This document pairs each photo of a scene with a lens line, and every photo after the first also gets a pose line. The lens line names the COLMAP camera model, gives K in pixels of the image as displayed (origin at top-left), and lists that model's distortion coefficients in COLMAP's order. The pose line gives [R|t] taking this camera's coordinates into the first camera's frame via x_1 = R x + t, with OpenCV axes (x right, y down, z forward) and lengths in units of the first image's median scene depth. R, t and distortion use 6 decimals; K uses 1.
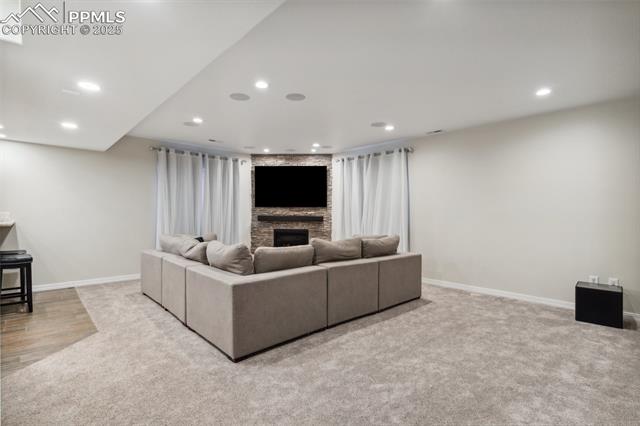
lens RADIAL K [[323.2, 0, 319.6], [0, 323.2, 216.7], [0, 0, 1]] dist [-0.000056, -0.000112]
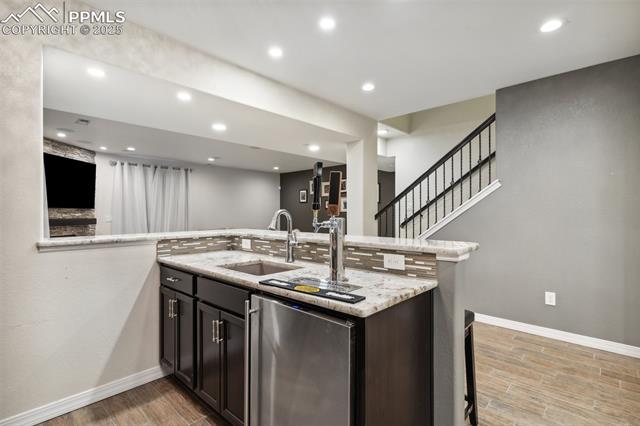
lens RADIAL K [[307.6, 0, 321.4], [0, 307.6, 212.4], [0, 0, 1]] dist [0.001858, -0.000240]
pose [[-0.056967, -0.002465, 0.998373, -0.881165], [0.006903, 0.999972, 0.002862, -0.016564], [-0.998352, 0.007055, -0.056949, 0.400931]]
